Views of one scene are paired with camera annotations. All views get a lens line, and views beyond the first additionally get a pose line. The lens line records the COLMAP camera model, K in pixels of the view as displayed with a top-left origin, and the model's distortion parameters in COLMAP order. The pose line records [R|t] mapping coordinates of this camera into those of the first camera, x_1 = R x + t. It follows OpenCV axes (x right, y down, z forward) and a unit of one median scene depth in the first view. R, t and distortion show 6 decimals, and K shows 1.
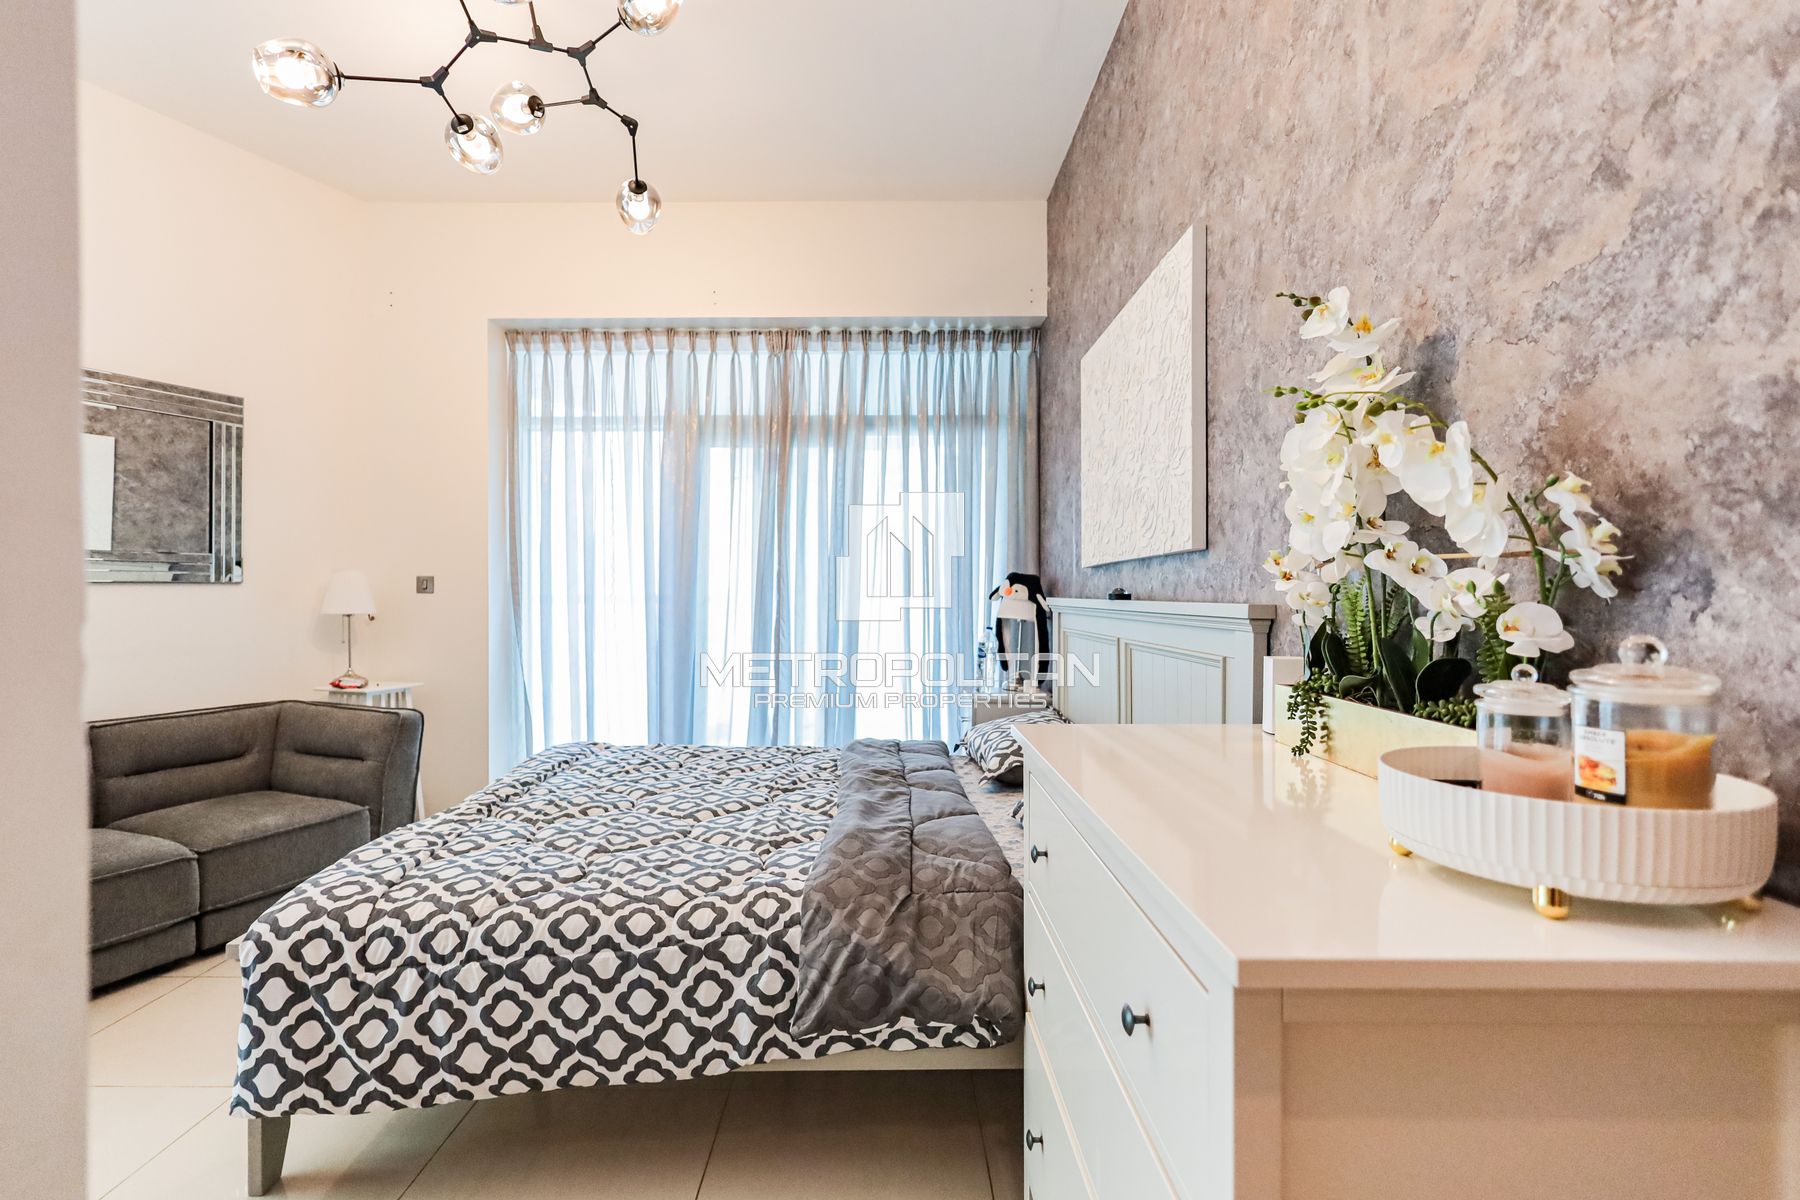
lens RADIAL K [[857.4, 0, 877.7], [0, 857.4, 598.8], [0, 0, 1]] dist [-0.000489, 0.000144]
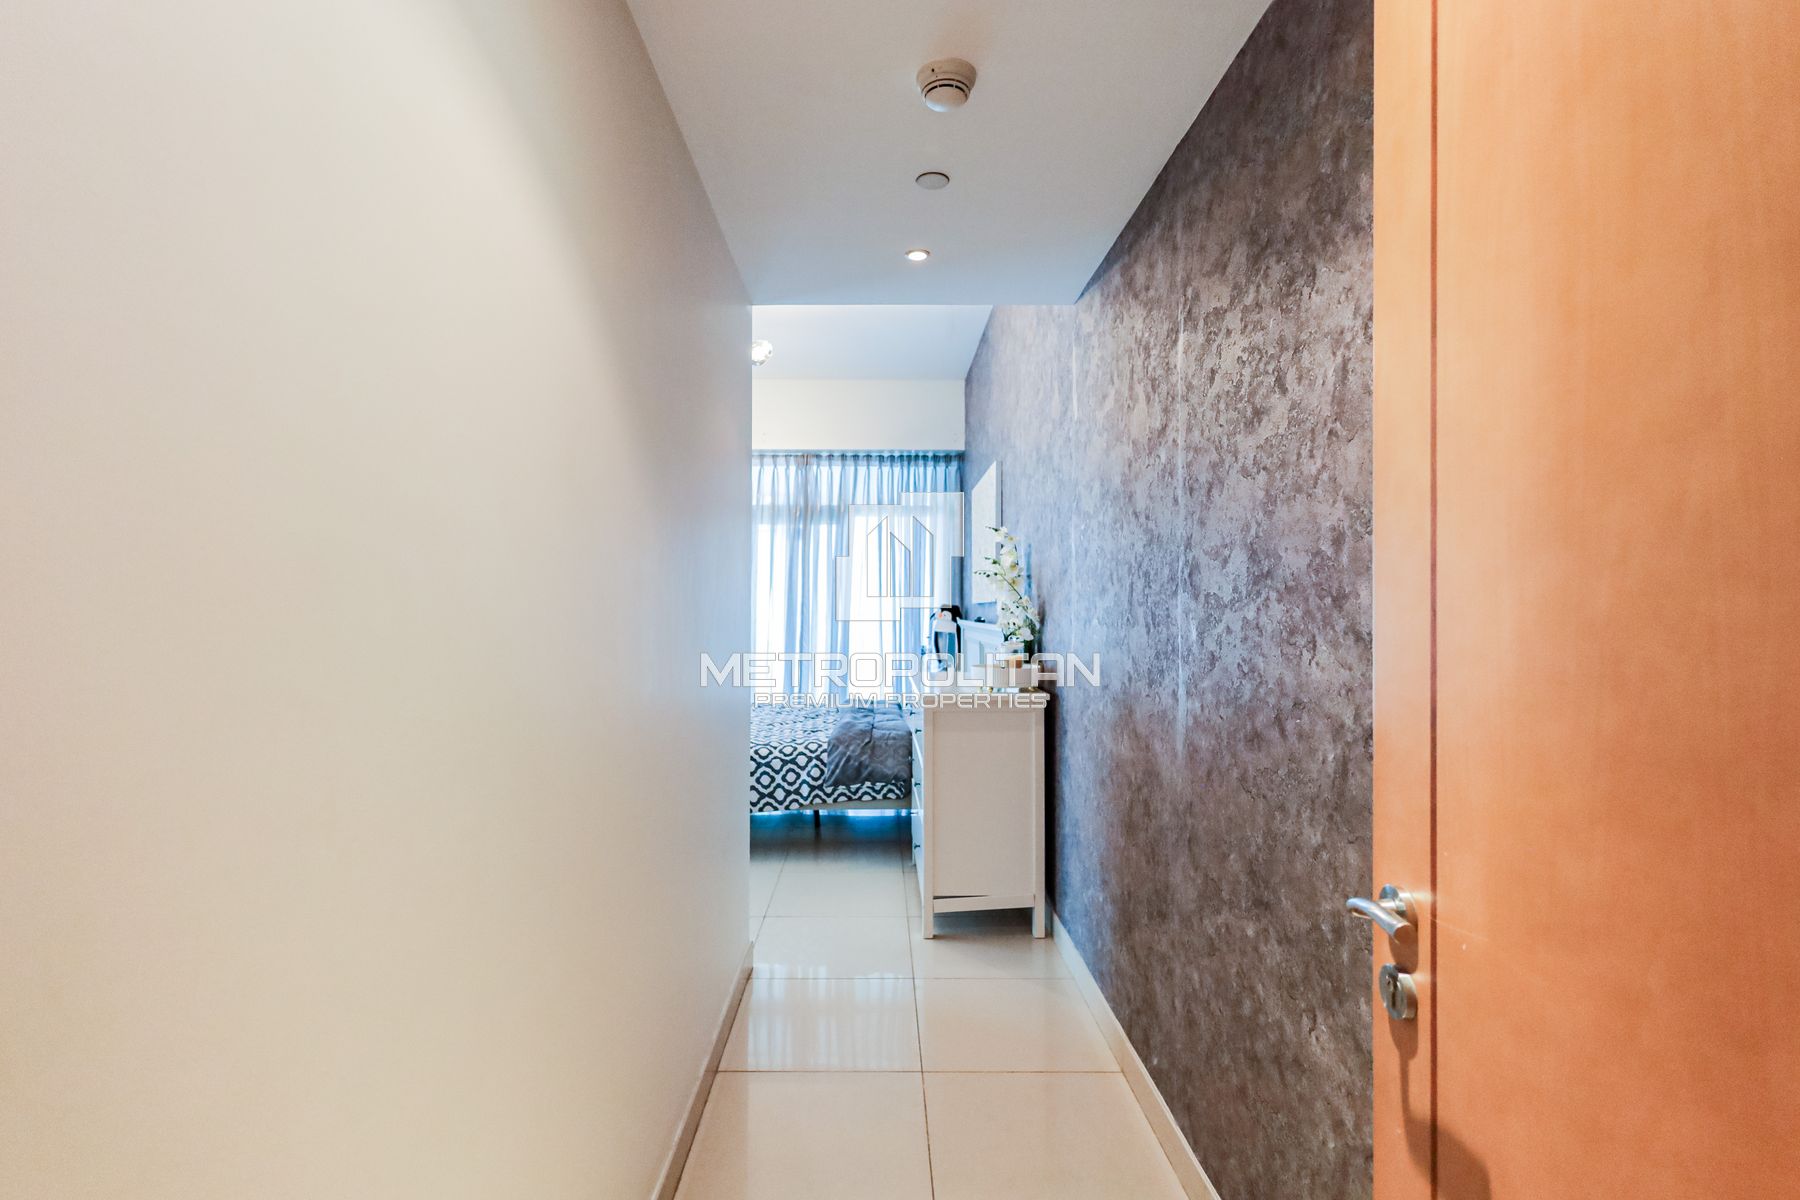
lens RADIAL K [[832.0, 0, 896.5], [0, 832.0, 599.4], [0, 0, 1]] dist [0.000975, 0.000924]
pose [[0.999487, 0.003704, 0.031811, 0.025453], [-0.003239, 0.999887, -0.014650, -0.025938], [-0.031861, 0.014539, 0.999387, -1.034427]]
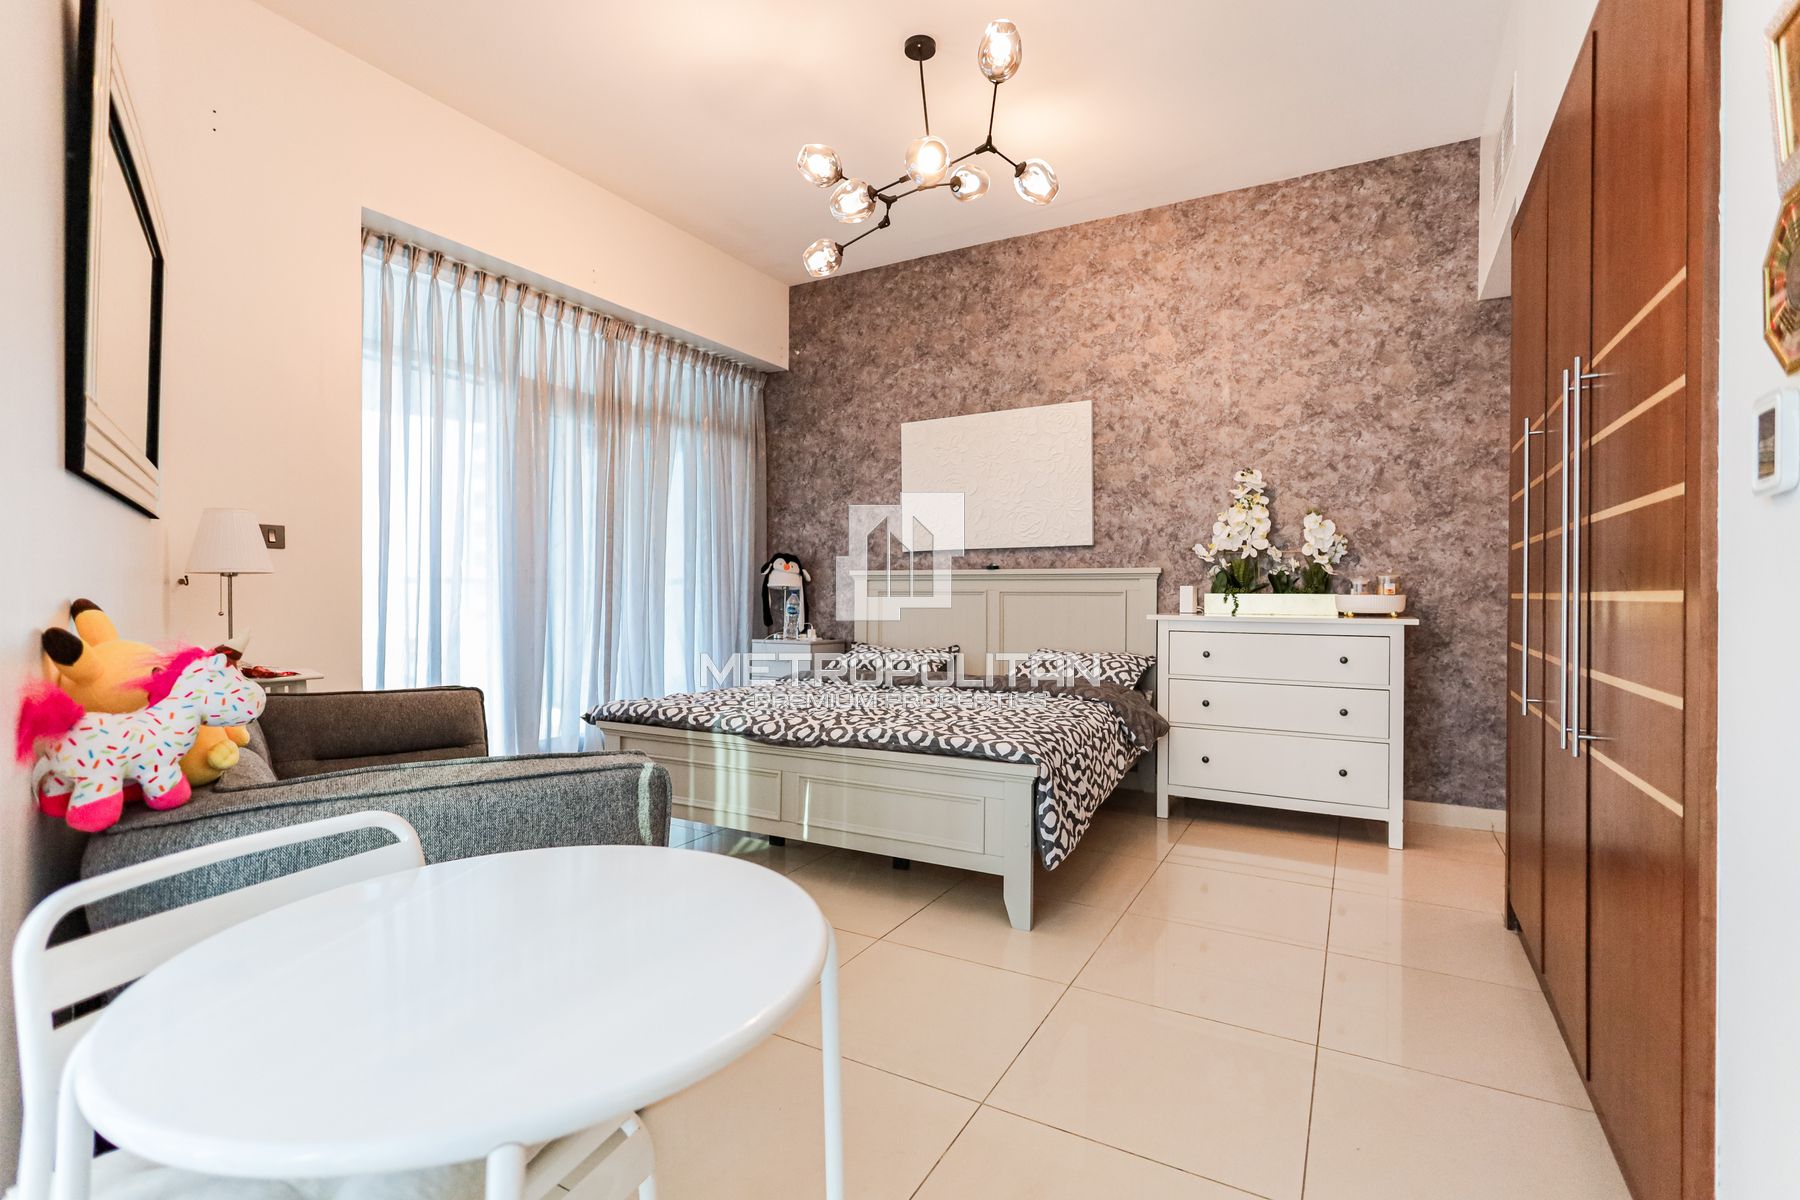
lens RADIAL K [[832.0, 0, 896.5], [0, 832.0, 599.4], [0, 0, 1]] dist [0.000975, 0.000924]
pose [[0.488715, -0.006564, 0.872419, -1.513291], [0.004017, 0.999978, 0.005273, 0.060513], [-0.872434, 0.000928, 0.488730, 0.322231]]
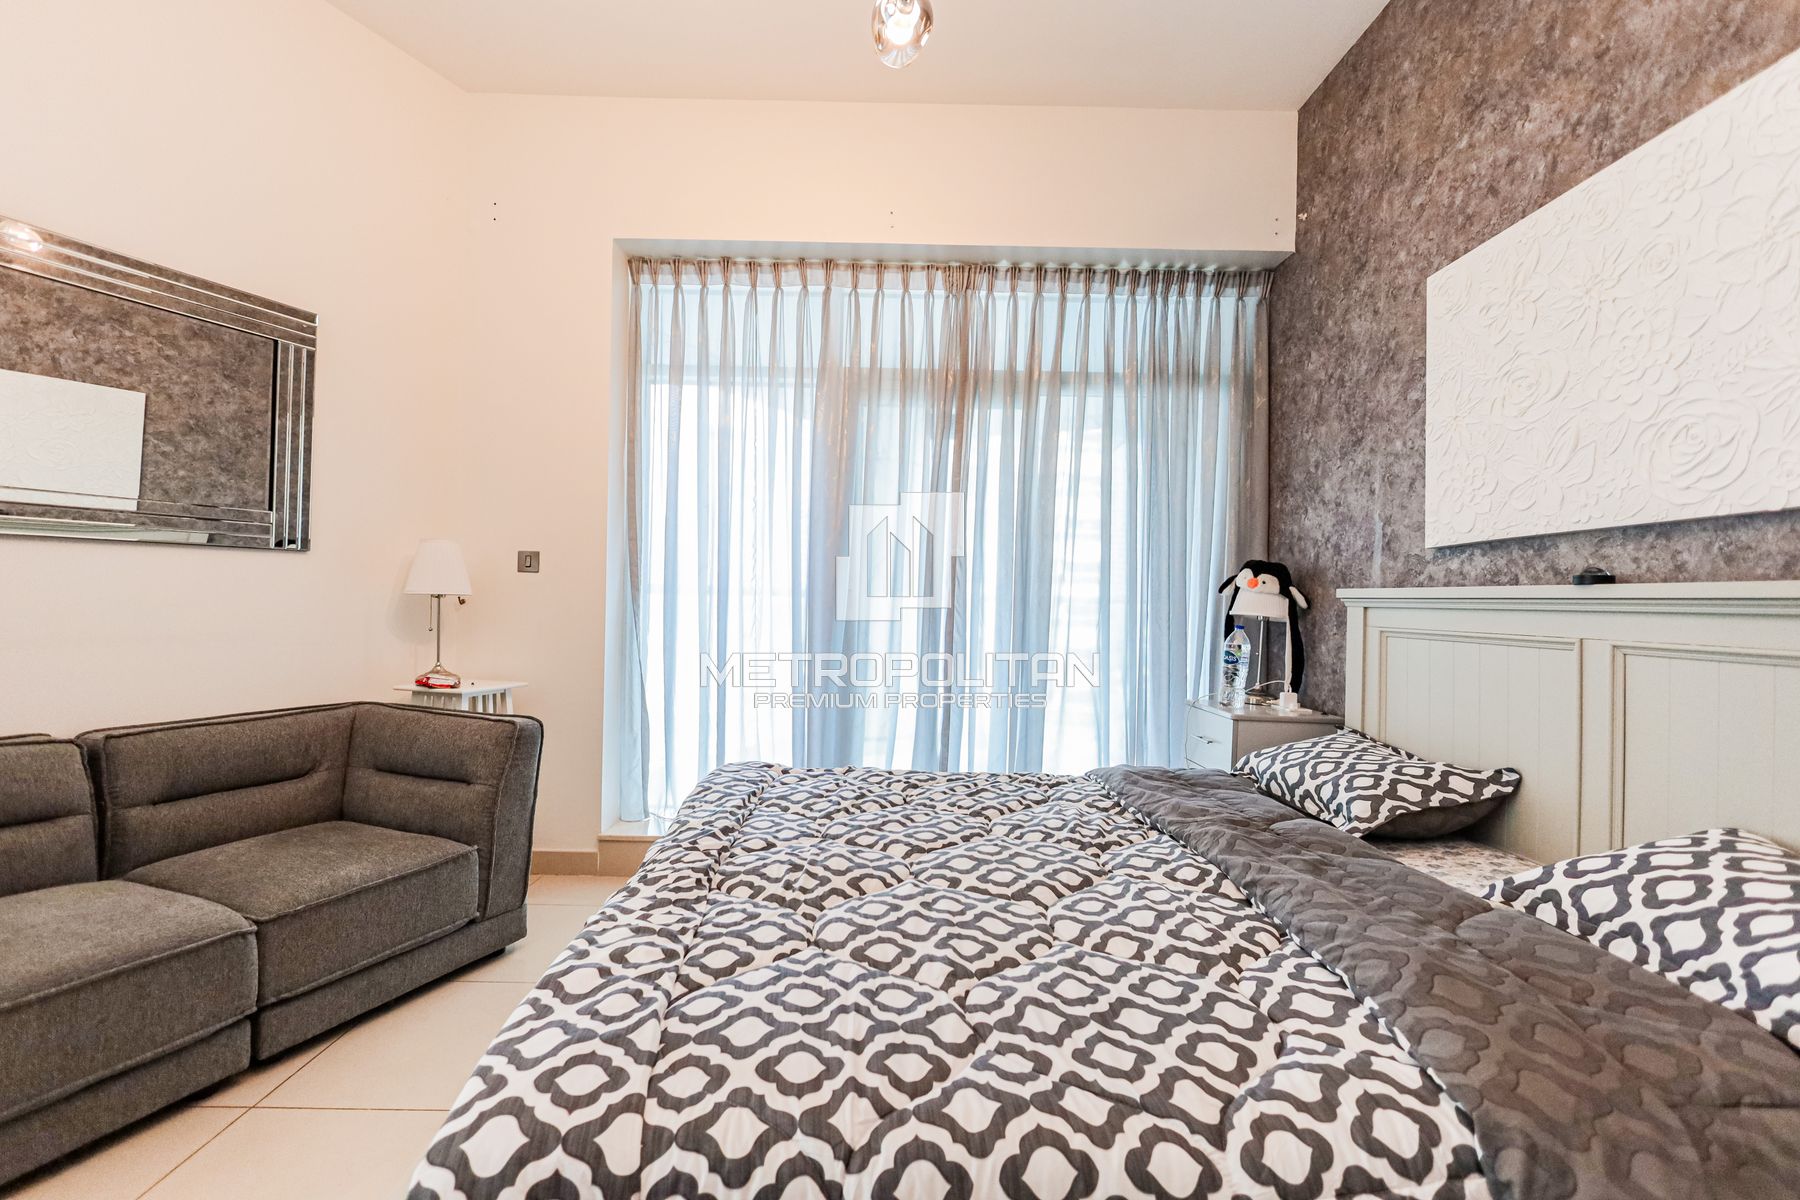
lens RADIAL K [[832.0, 0, 896.5], [0, 832.0, 599.4], [0, 0, 1]] dist [0.000975, 0.000924]
pose [[0.999762, 0.018962, 0.010766, -0.318014], [-0.018878, 0.999791, -0.007842, 0.031917], [-0.010912, 0.007637, 0.999911, 0.350764]]
